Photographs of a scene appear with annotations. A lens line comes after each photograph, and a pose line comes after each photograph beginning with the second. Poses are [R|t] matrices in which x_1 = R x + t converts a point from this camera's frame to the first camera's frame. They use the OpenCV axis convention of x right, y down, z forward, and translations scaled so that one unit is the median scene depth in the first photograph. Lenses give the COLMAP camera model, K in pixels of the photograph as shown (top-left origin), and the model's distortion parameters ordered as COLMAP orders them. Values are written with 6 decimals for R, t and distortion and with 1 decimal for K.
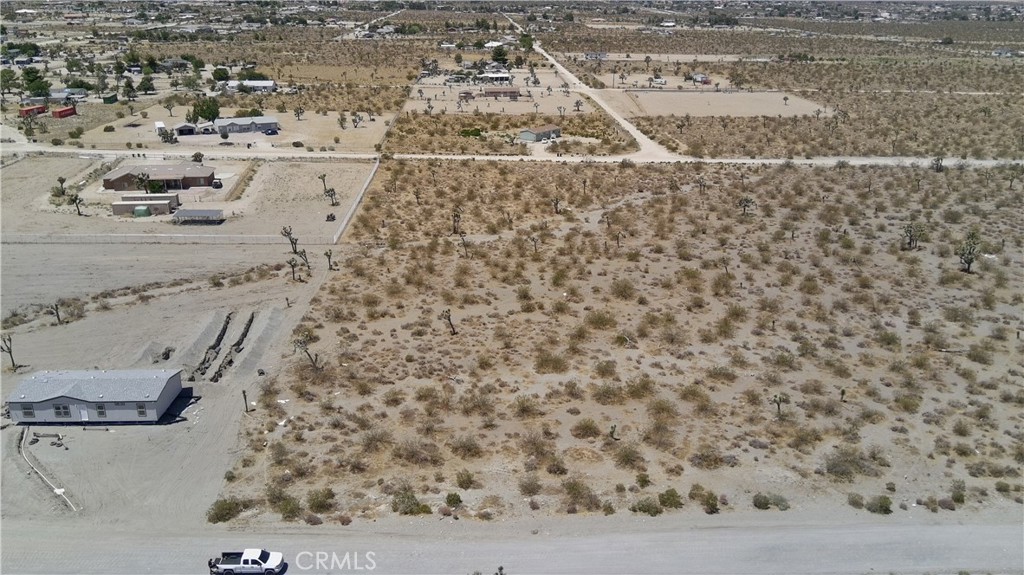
lens RADIAL K [[850.4, 0, 512.3], [0, 850.4, 289.7], [0, 0, 1]] dist [0.128696, -0.216715]
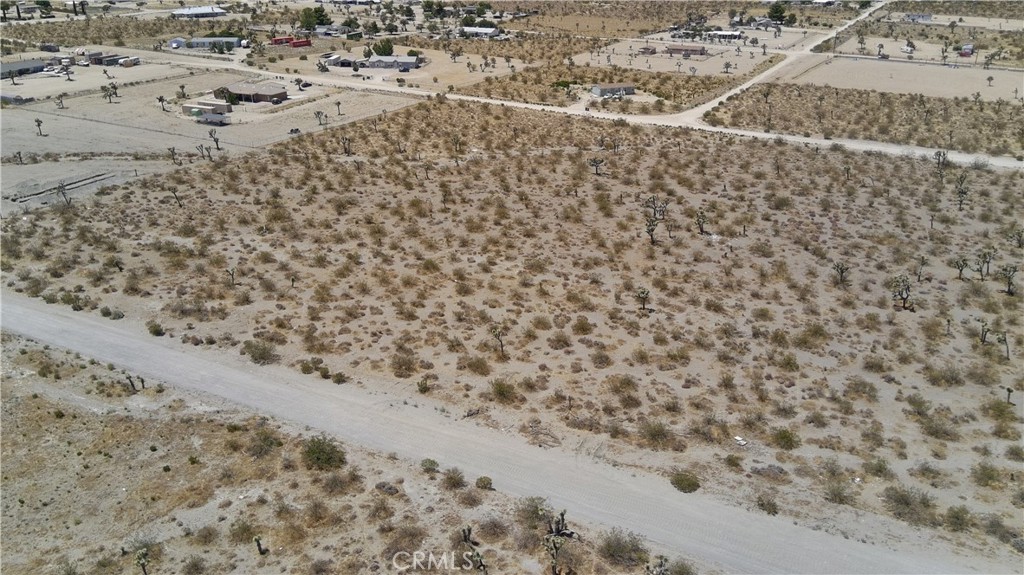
lens RADIAL K [[850.4, 0, 510.5], [0, 850.4, 290.0], [0, 0, 1]] dist [0.128696, -0.216715]
pose [[0.860007, 0.197486, -0.470518, 1.208254], [-0.171234, 0.980297, 0.098472, -0.051613], [0.480694, -0.004118, 0.876879, -0.010116]]
